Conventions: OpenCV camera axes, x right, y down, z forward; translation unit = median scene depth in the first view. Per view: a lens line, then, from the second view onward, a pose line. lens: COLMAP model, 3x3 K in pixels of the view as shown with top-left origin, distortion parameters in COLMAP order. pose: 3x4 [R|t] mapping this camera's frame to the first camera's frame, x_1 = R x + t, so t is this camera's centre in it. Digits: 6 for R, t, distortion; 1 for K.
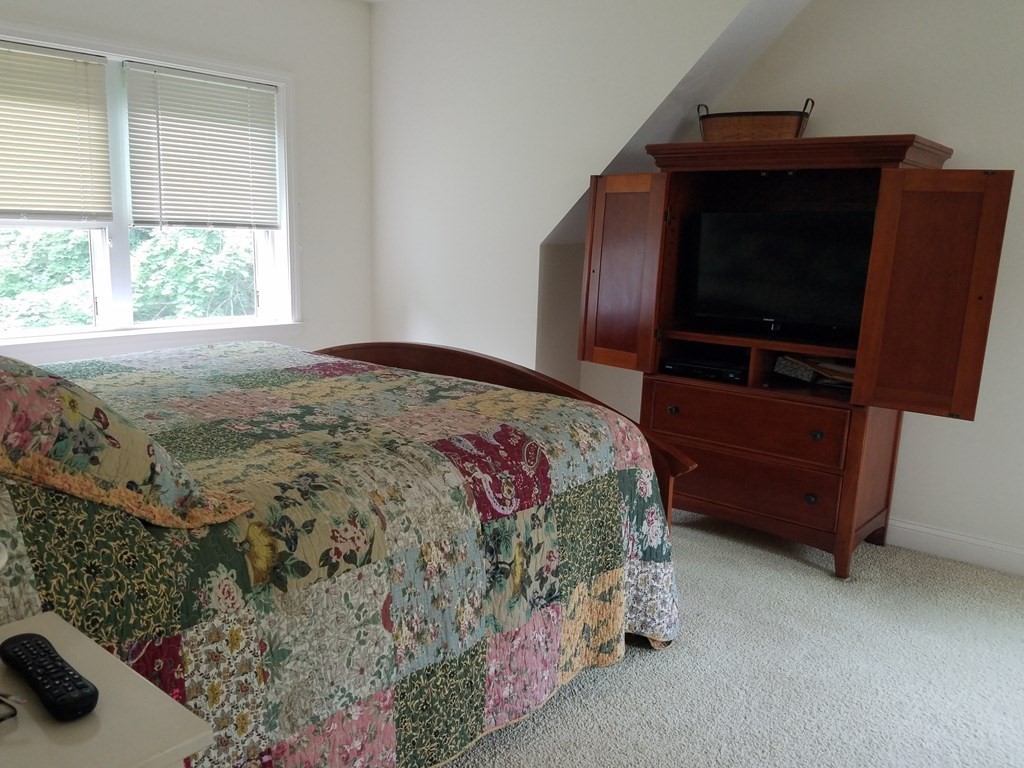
lens RADIAL K [[818.3, 0, 509.5], [0, 818.3, 369.2], [0, 0, 1]] dist [0.247261, -0.488086]
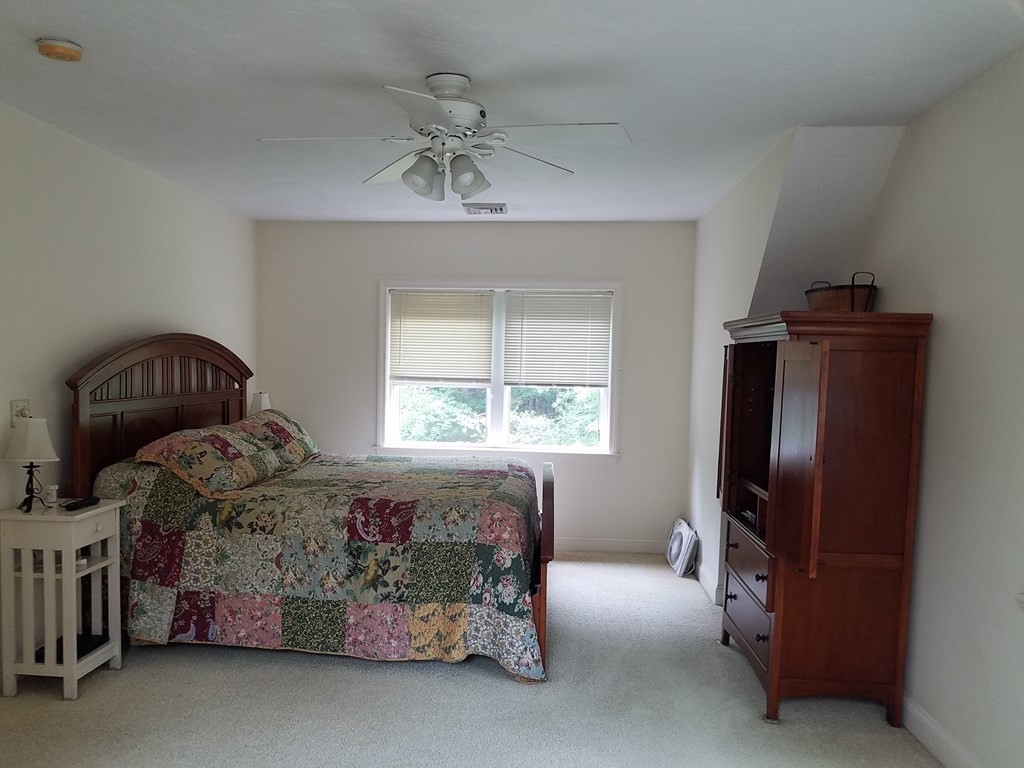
lens RADIAL K [[790.0, 0, 510.3], [0, 790.0, 403.2], [0, 0, 1]] dist [0.031470, -0.000300]
pose [[0.605892, 0.026159, -0.795117, 1.608843], [-0.140648, 0.987238, -0.074697, -0.040254], [0.783016, 0.157089, 0.601838, 0.133099]]
